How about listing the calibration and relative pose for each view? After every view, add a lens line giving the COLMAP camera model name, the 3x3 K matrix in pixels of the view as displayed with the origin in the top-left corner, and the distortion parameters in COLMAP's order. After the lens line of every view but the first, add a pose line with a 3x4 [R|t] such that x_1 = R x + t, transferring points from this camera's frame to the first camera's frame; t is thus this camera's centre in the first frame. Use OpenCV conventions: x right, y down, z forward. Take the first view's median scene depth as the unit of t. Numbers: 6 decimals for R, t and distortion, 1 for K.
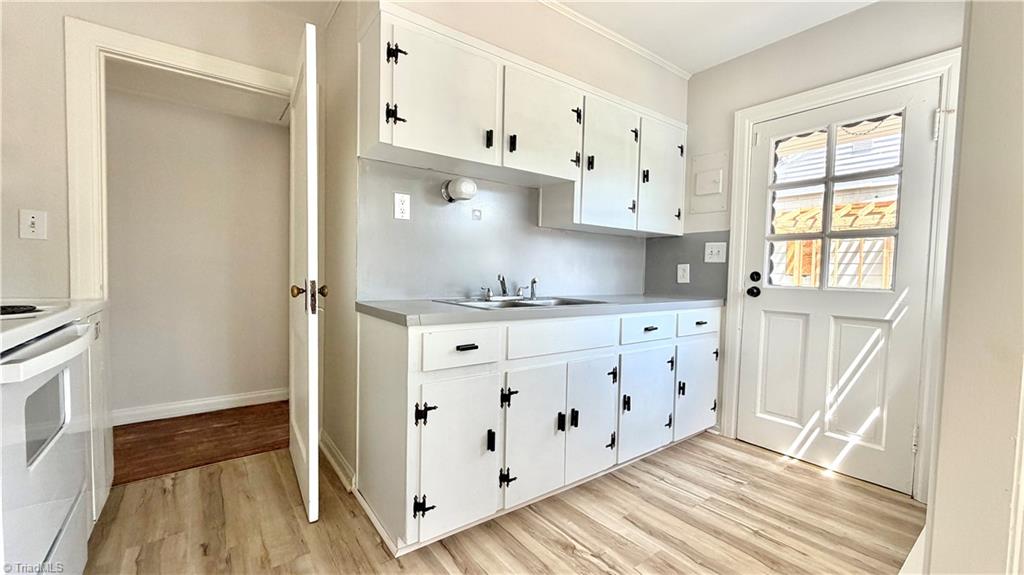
lens RADIAL K [[409.2, 0, 511.0], [0, 409.2, 287.0], [0, 0, 1]] dist [0.000568, -0.000072]
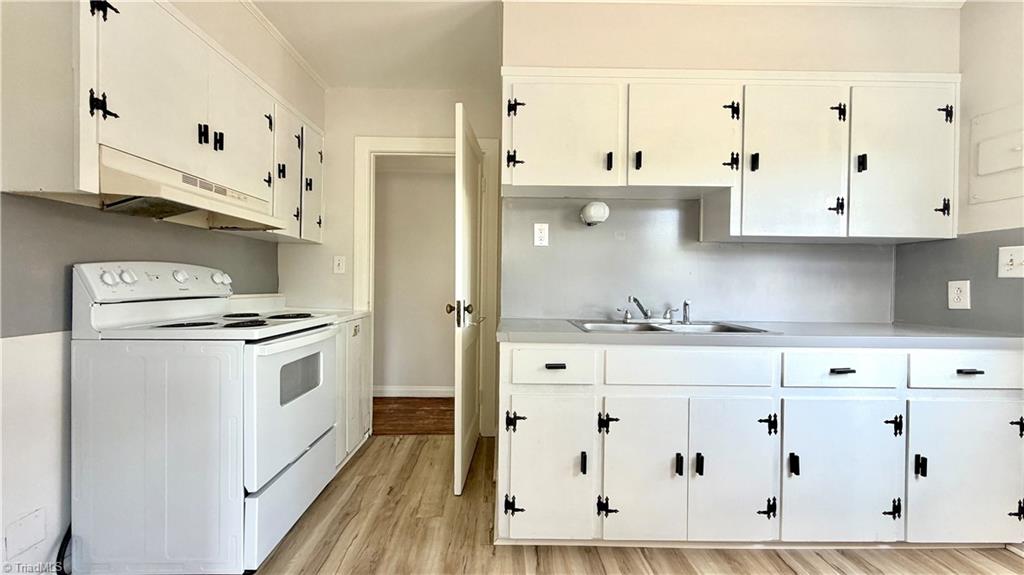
lens RADIAL K [[409.2, 0, 511.0], [0, 409.2, 287.0], [0, 0, 1]] dist [0.000568, -0.000072]
pose [[0.811838, -0.006510, -0.583846, 0.319410], [-0.018099, 0.999177, -0.036307, -0.012329], [0.583602, 0.040043, 0.811052, 0.054796]]
